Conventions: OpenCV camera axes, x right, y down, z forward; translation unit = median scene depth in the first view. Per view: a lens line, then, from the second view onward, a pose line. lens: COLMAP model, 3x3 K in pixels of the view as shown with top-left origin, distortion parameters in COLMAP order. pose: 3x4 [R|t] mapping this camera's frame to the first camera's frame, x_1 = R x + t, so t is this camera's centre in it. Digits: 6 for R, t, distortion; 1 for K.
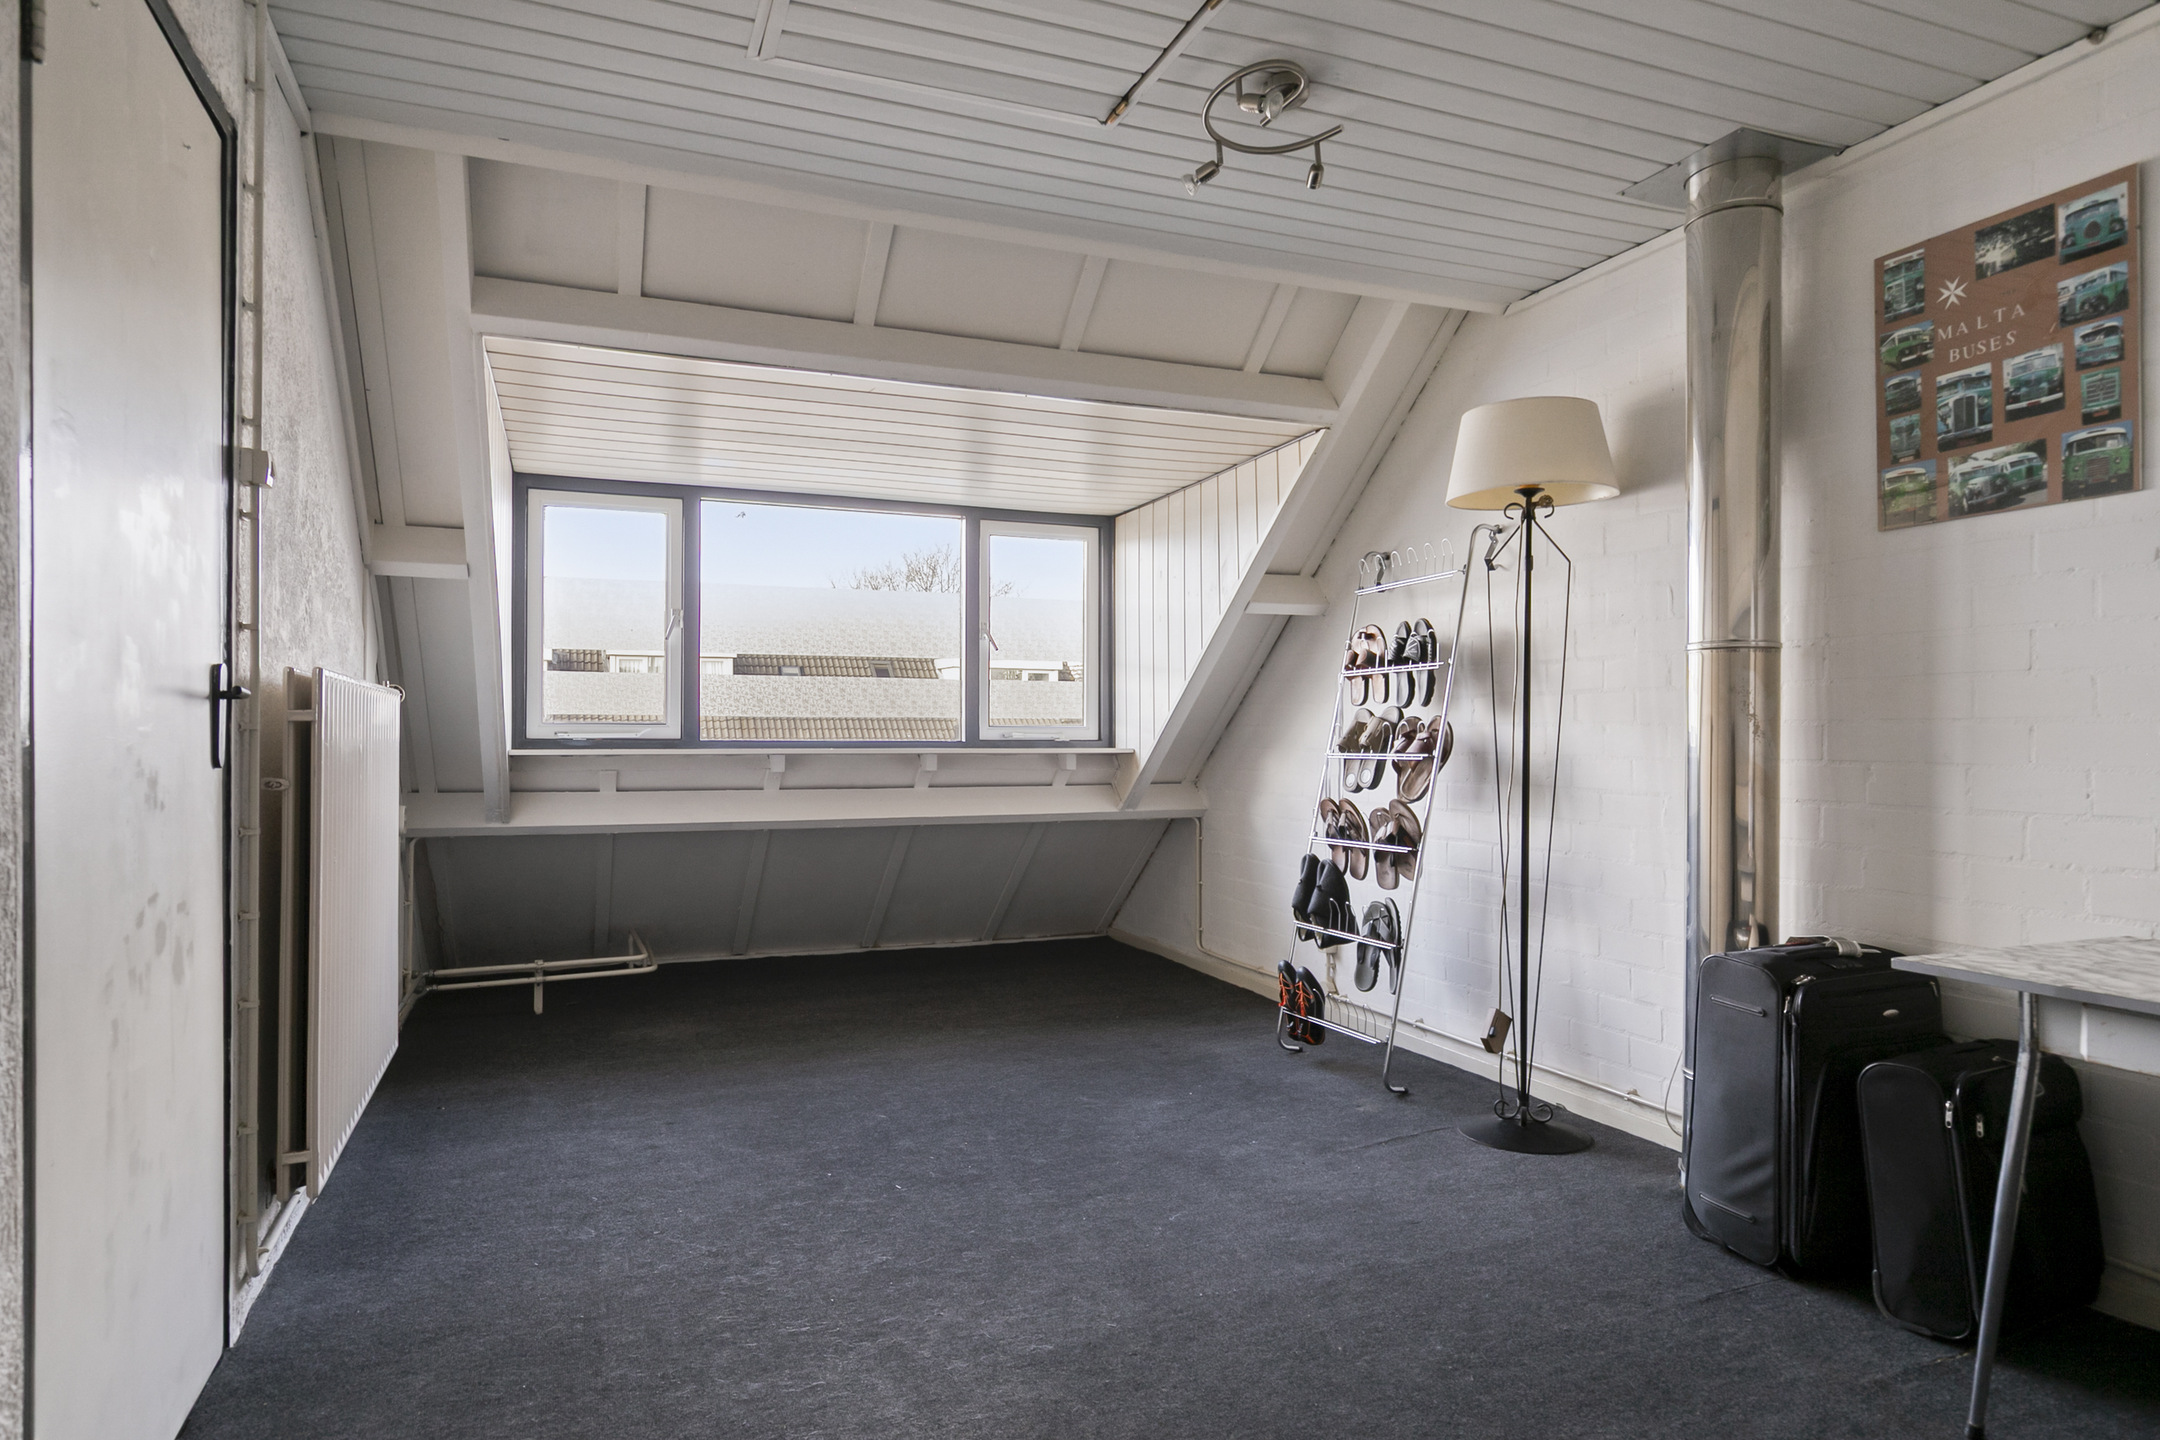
lens RADIAL K [[1226.4, 0, 1064.5], [0, 1226.4, 723.3], [0, 0, 1]] dist [-0.006172, -0.000707]
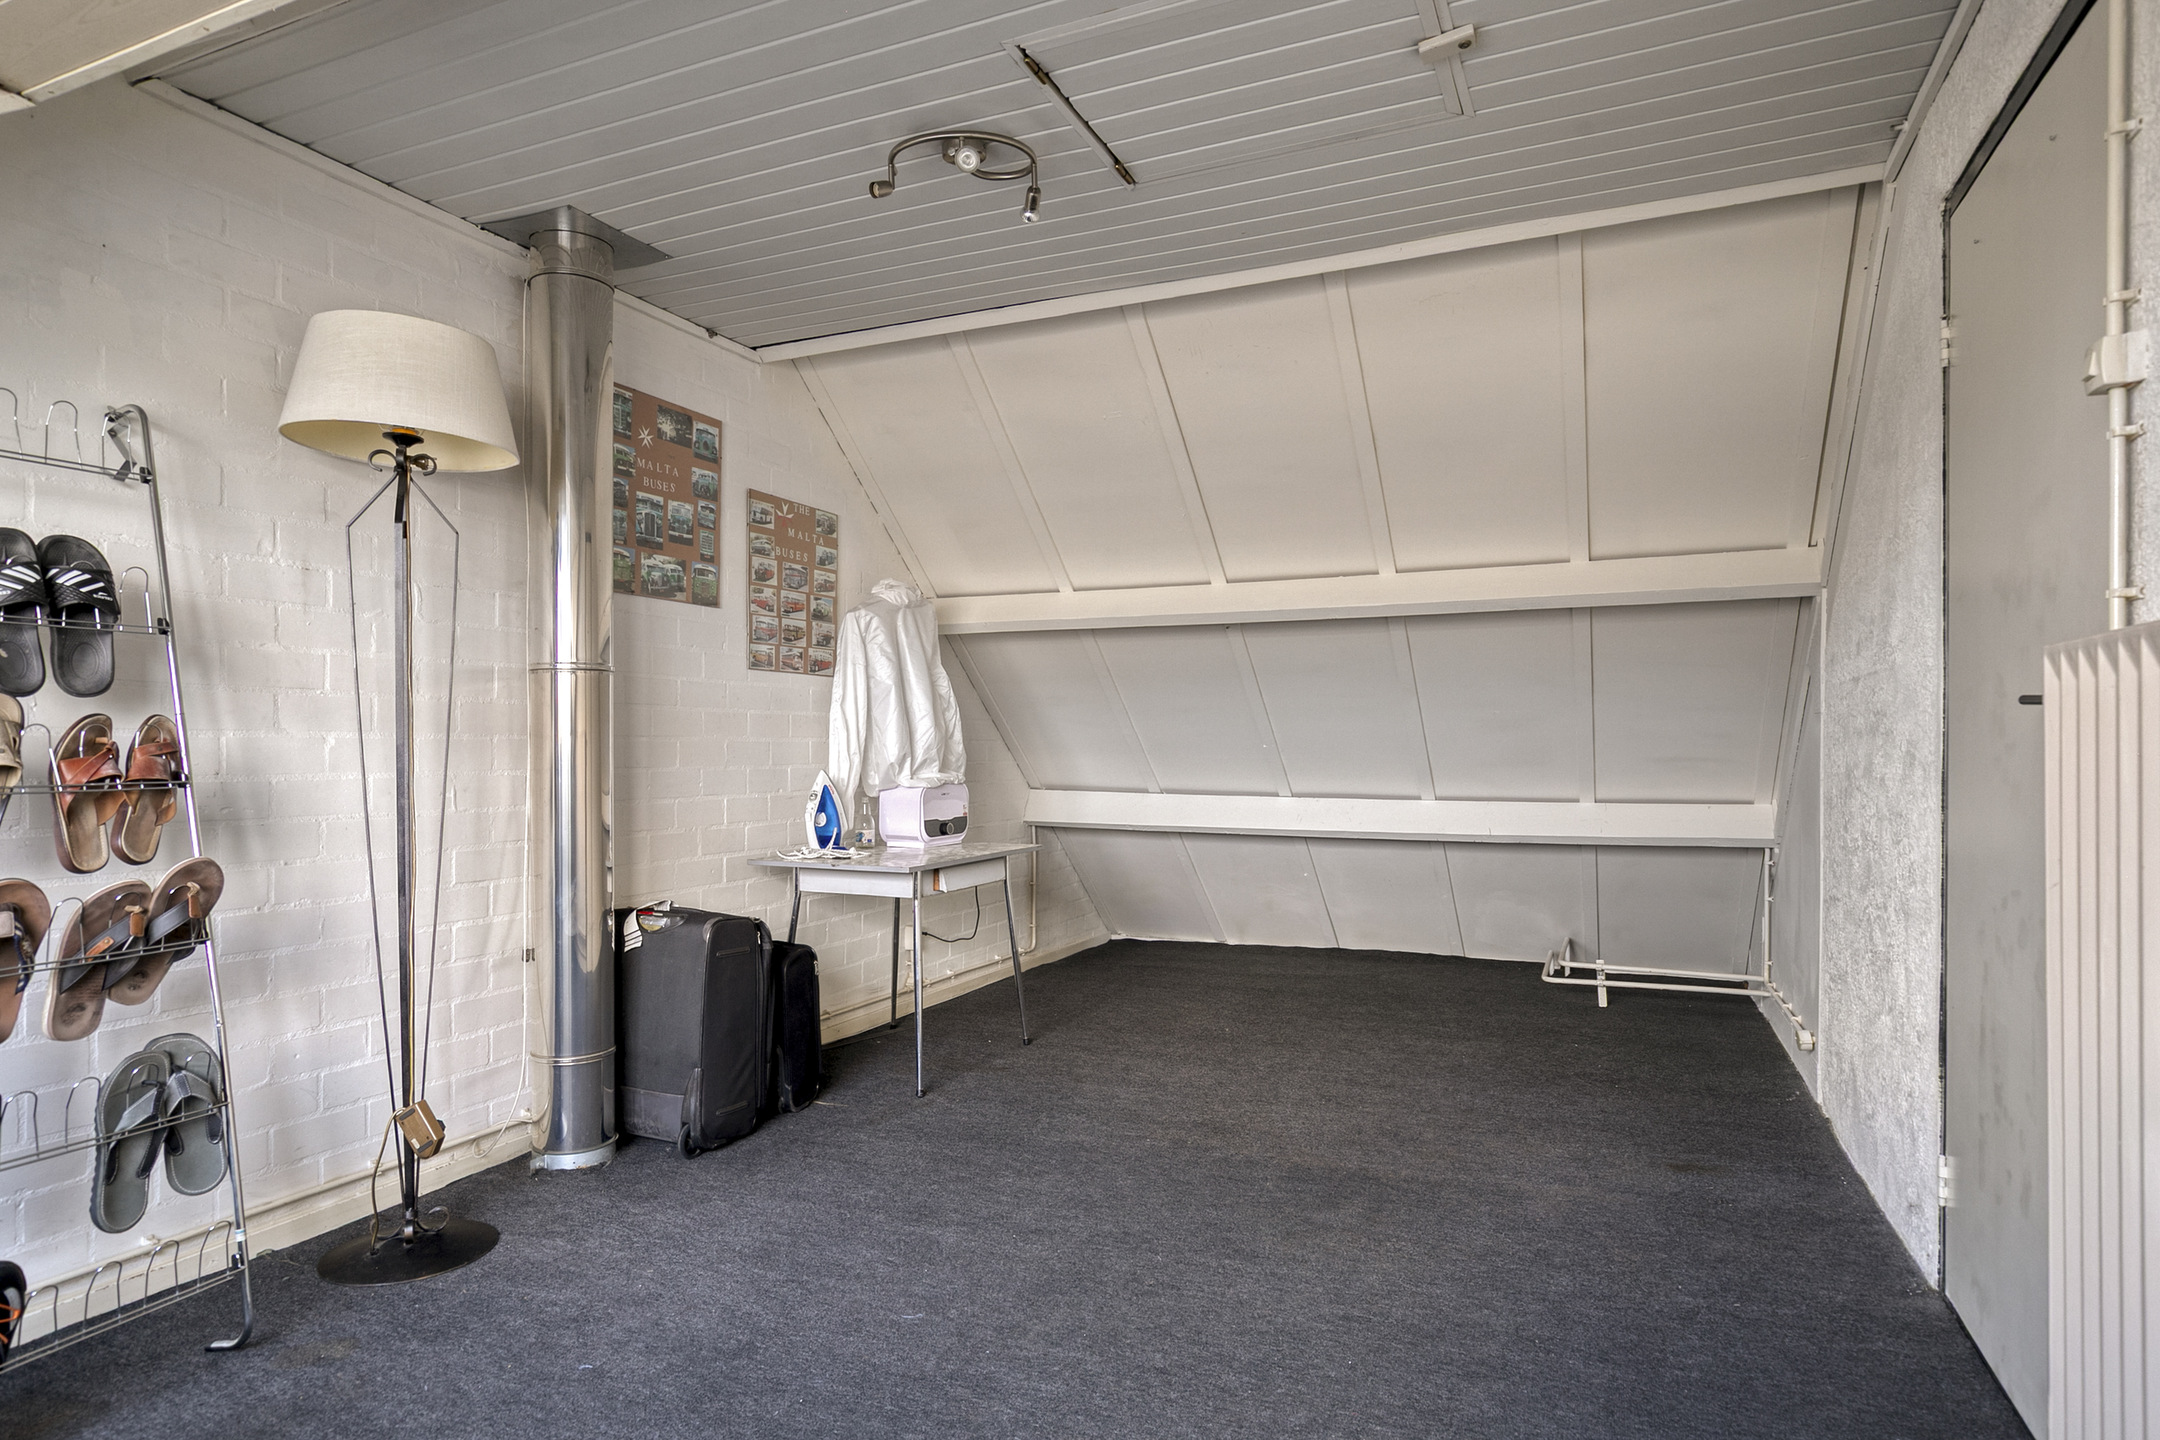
lens RADIAL K [[1226.4, 0, 1064.0], [0, 1226.4, 739.5], [0, 0, 1]] dist [-0.006172, -0.000707]
pose [[-0.695692, 0.002608, 0.718336, -0.645703], [-0.008327, 0.999897, -0.011695, 0.013026], [-0.718292, -0.014117, -0.695598, 1.654898]]
